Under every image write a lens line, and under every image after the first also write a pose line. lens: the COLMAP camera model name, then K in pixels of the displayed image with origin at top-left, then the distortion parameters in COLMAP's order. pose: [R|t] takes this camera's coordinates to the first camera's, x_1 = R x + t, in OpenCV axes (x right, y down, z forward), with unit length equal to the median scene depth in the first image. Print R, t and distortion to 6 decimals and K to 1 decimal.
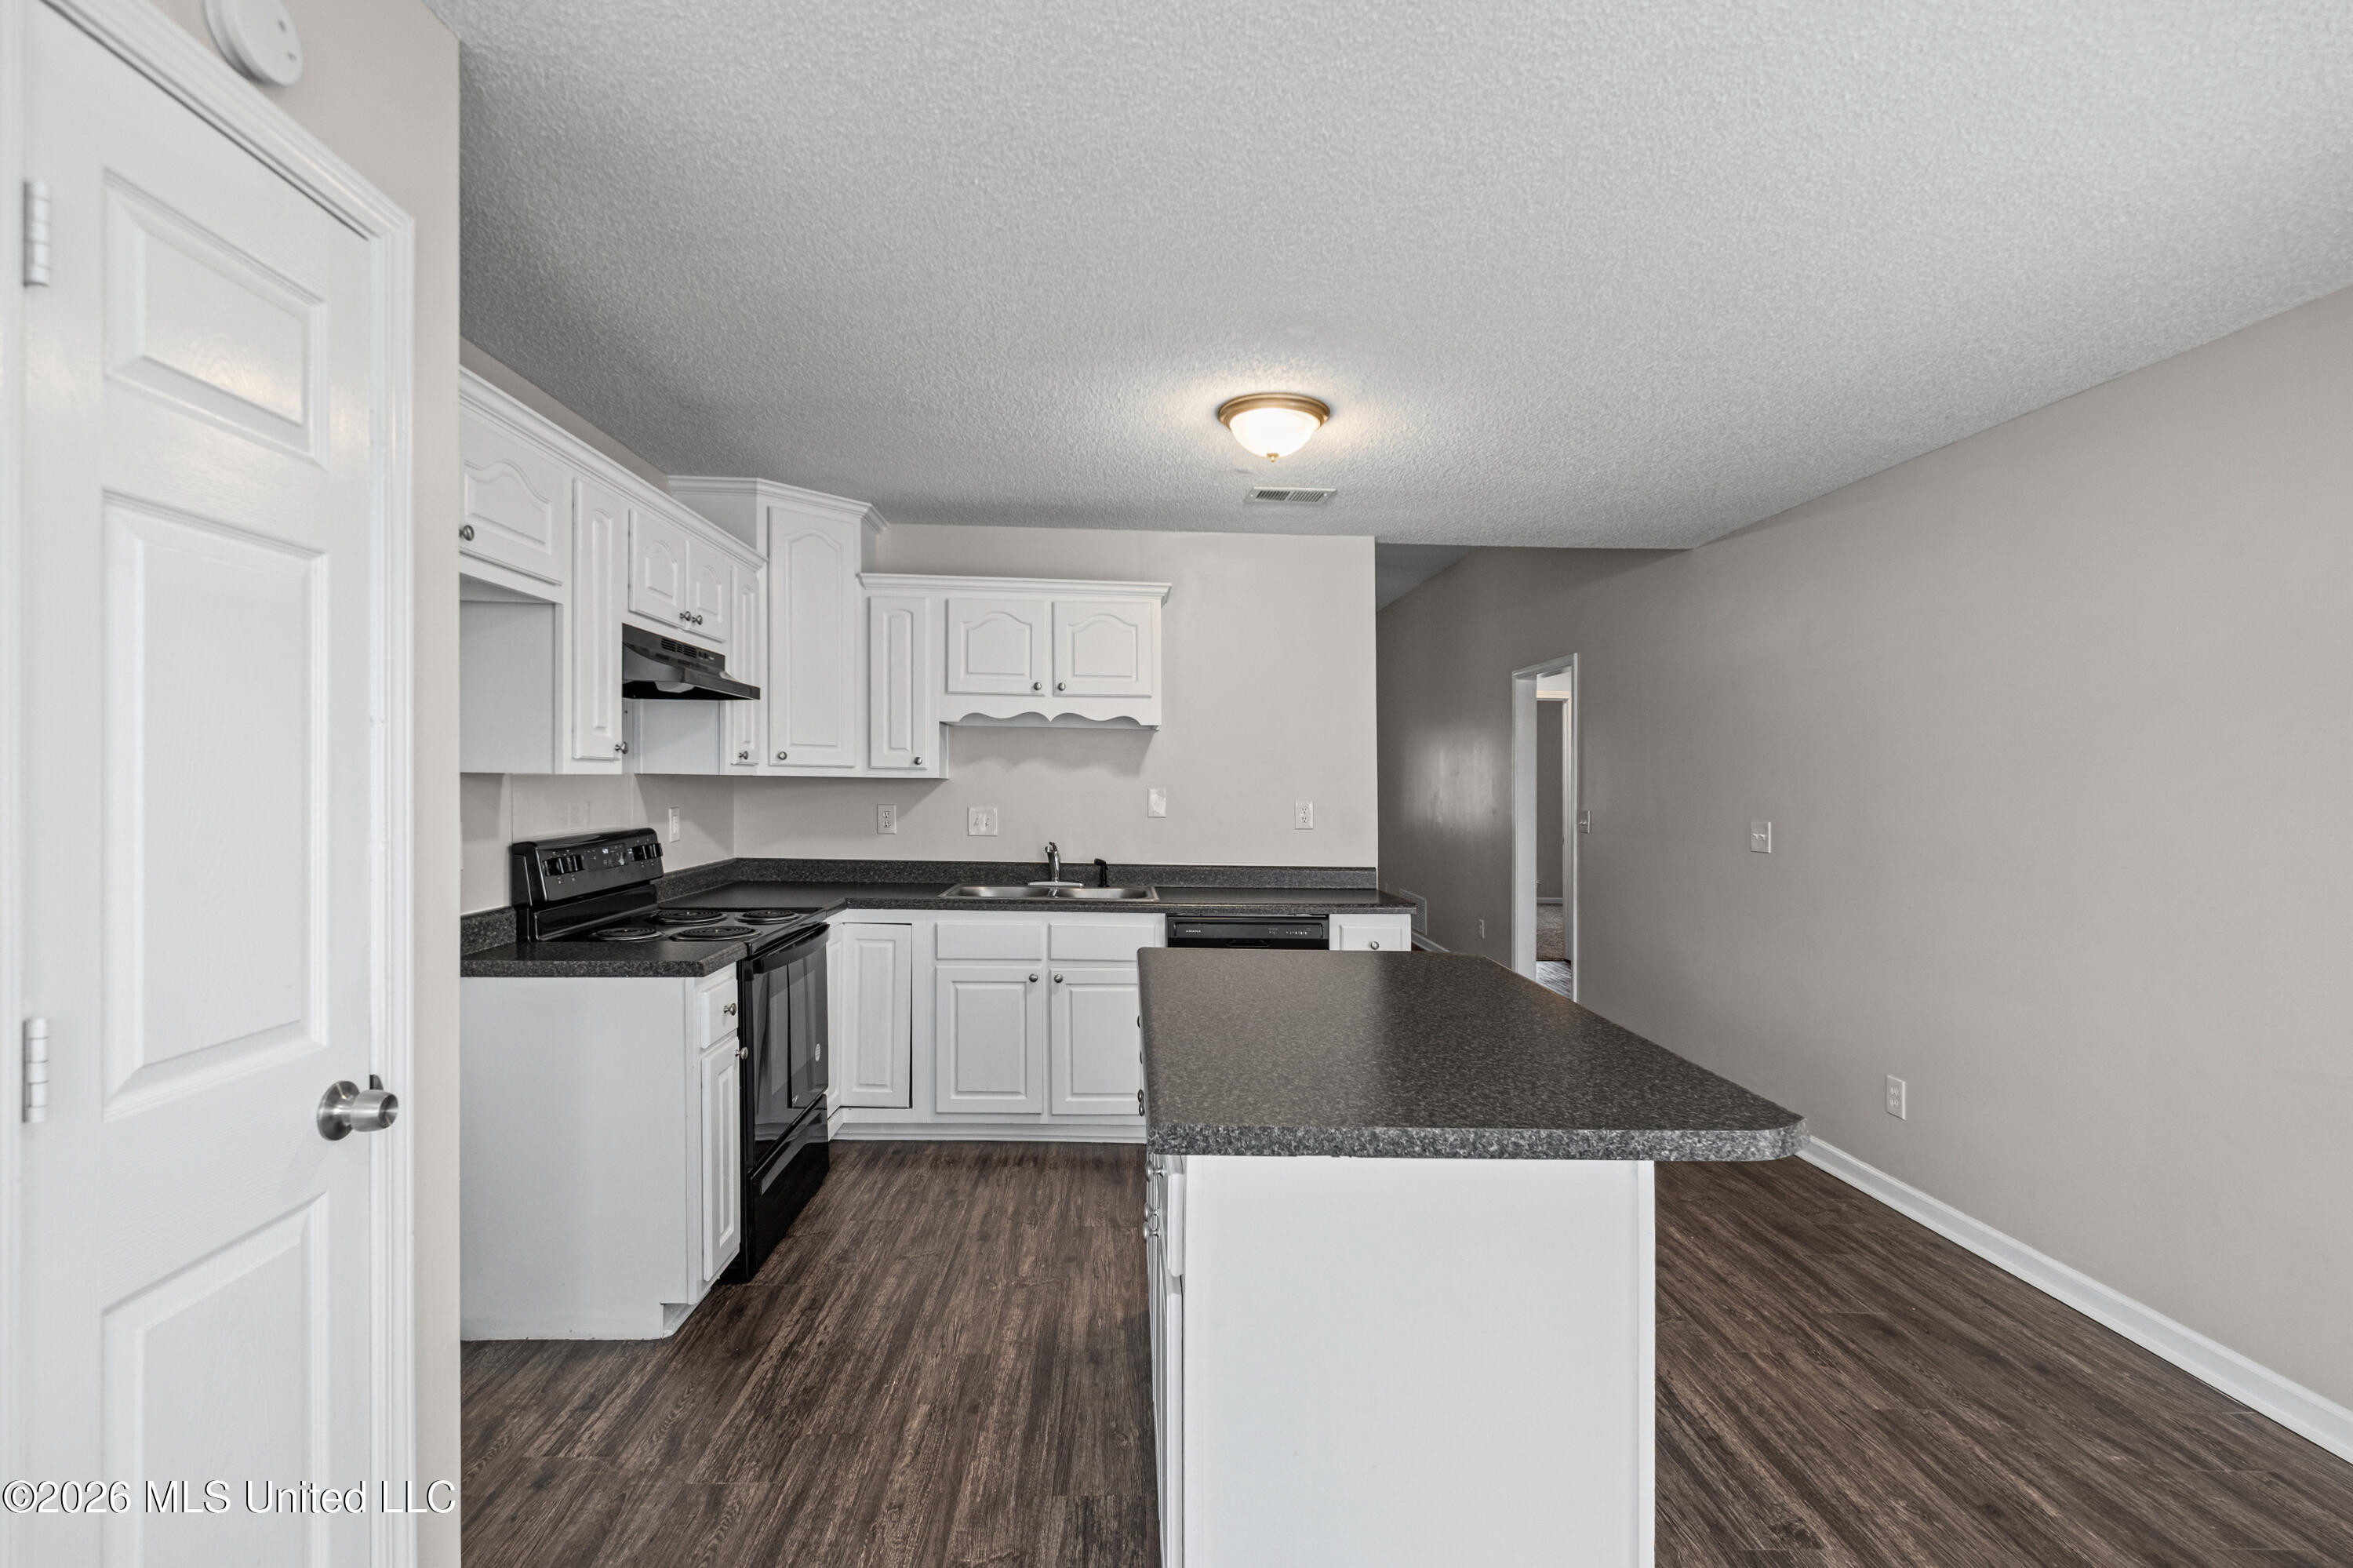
lens RADIAL K [[1064.1, 0, 1153.8], [0, 1064.1, 770.0], [0, 0, 1]] dist [0.005684, -0.003045]
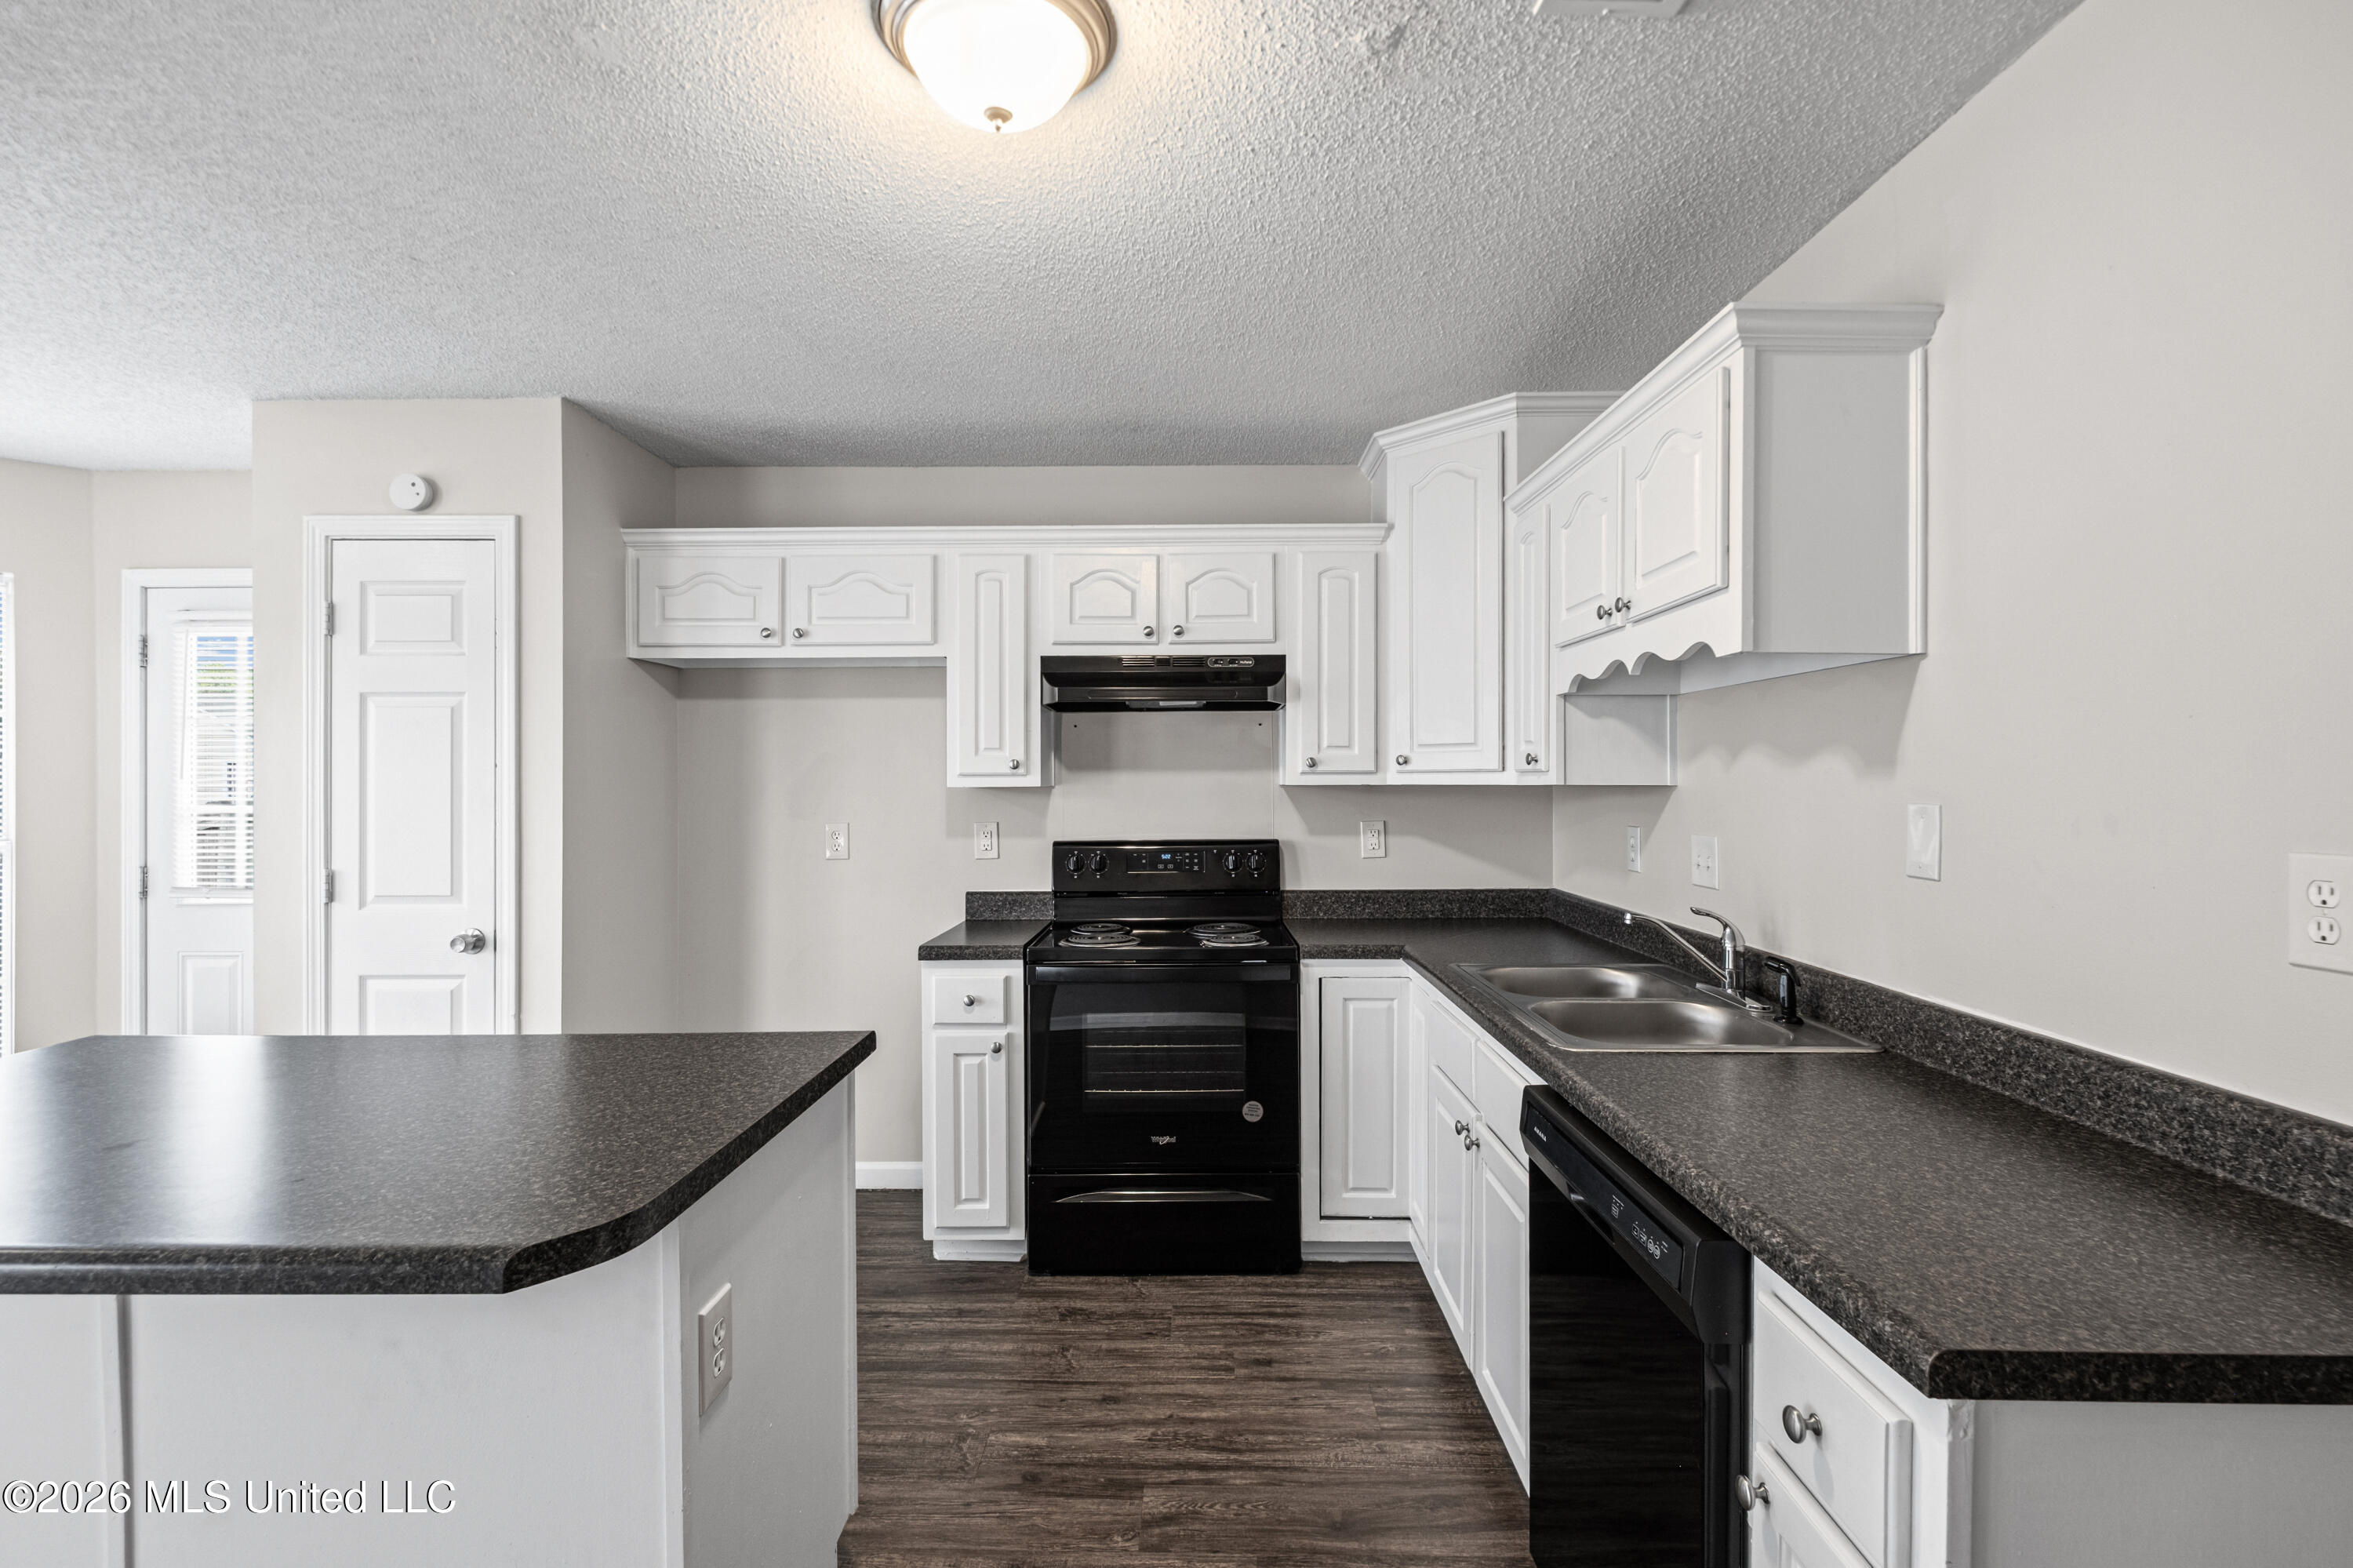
lens RADIAL K [[1064.1, 0, 1187.6], [0, 1064.1, 781.6], [0, 0, 1]] dist [0.005684, -0.003045]
pose [[-0.048145, -0.015900, -0.998714, 0.515583], [0.013605, 0.999770, -0.016573, 0.015362], [0.998748, -0.014385, -0.047917, 0.951684]]
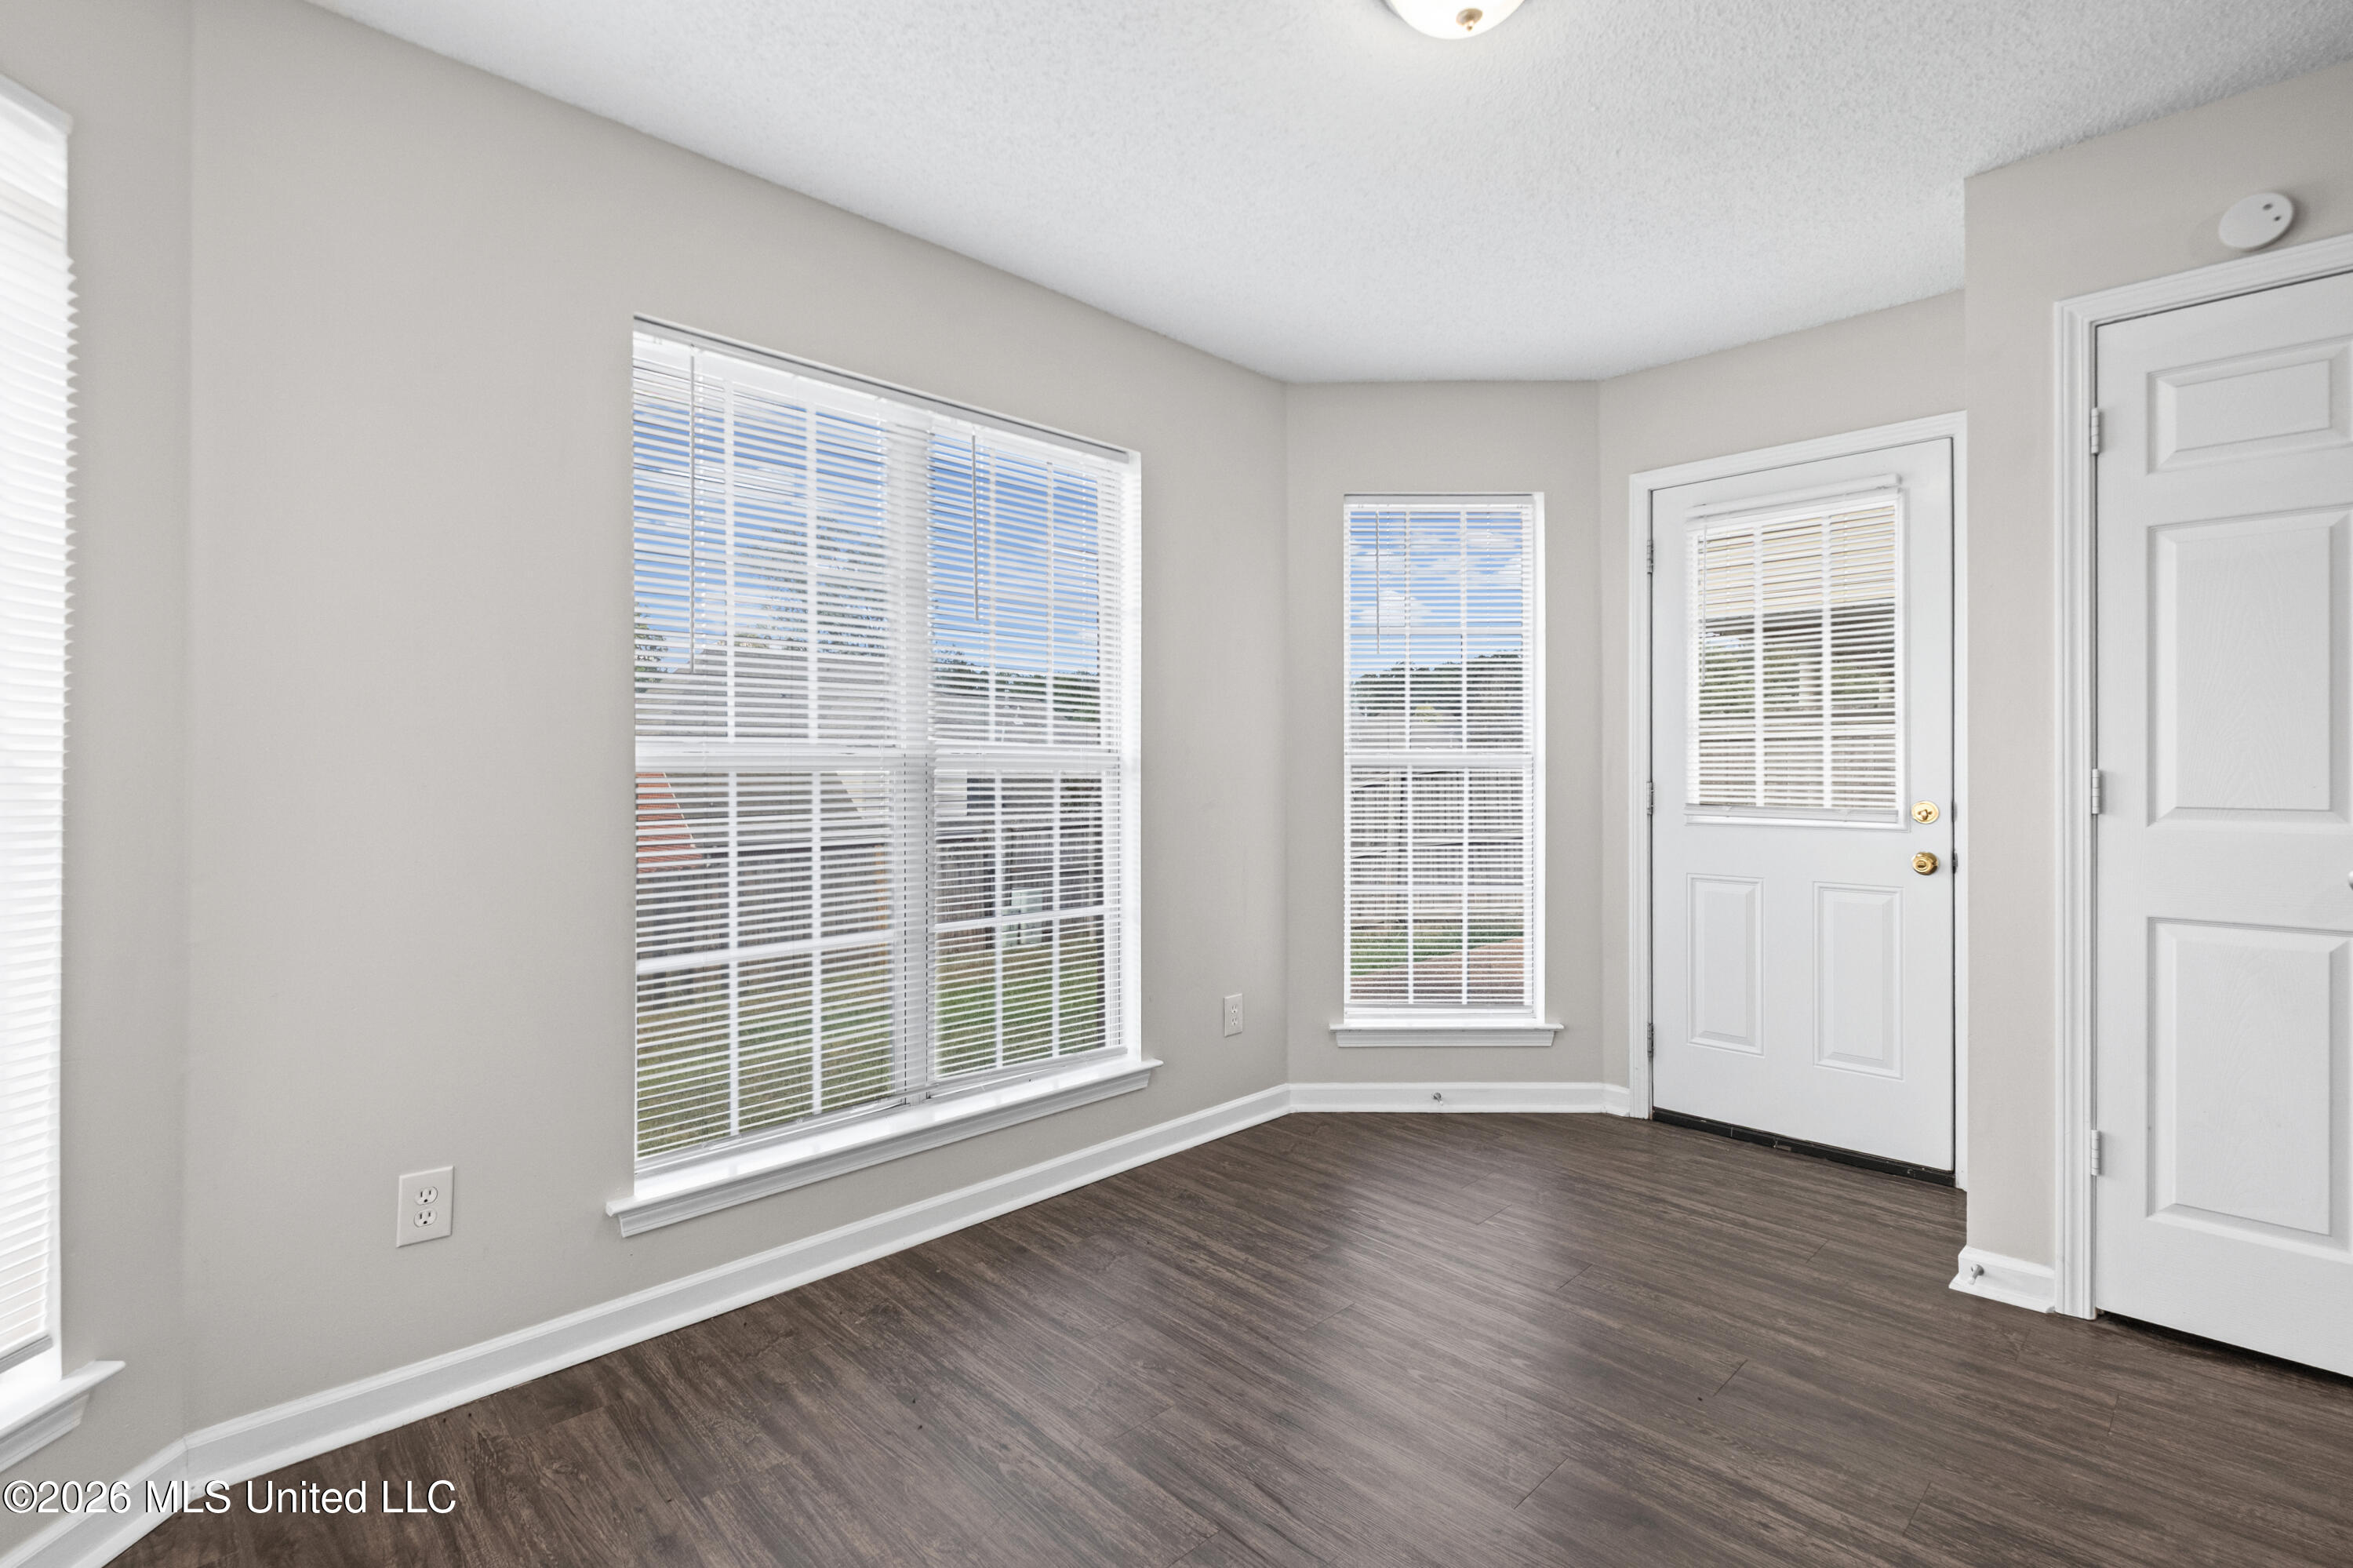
lens RADIAL K [[1064.1, 0, 1172.4], [0, 1064.1, 769.0], [0, 0, 1]] dist [0.005684, -0.003045]
pose [[-0.738720, -0.015268, -0.673839, 0.526877], [-0.004546, 0.999834, -0.017671, 0.072404], [0.673997, -0.009991, -0.738667, 0.351249]]
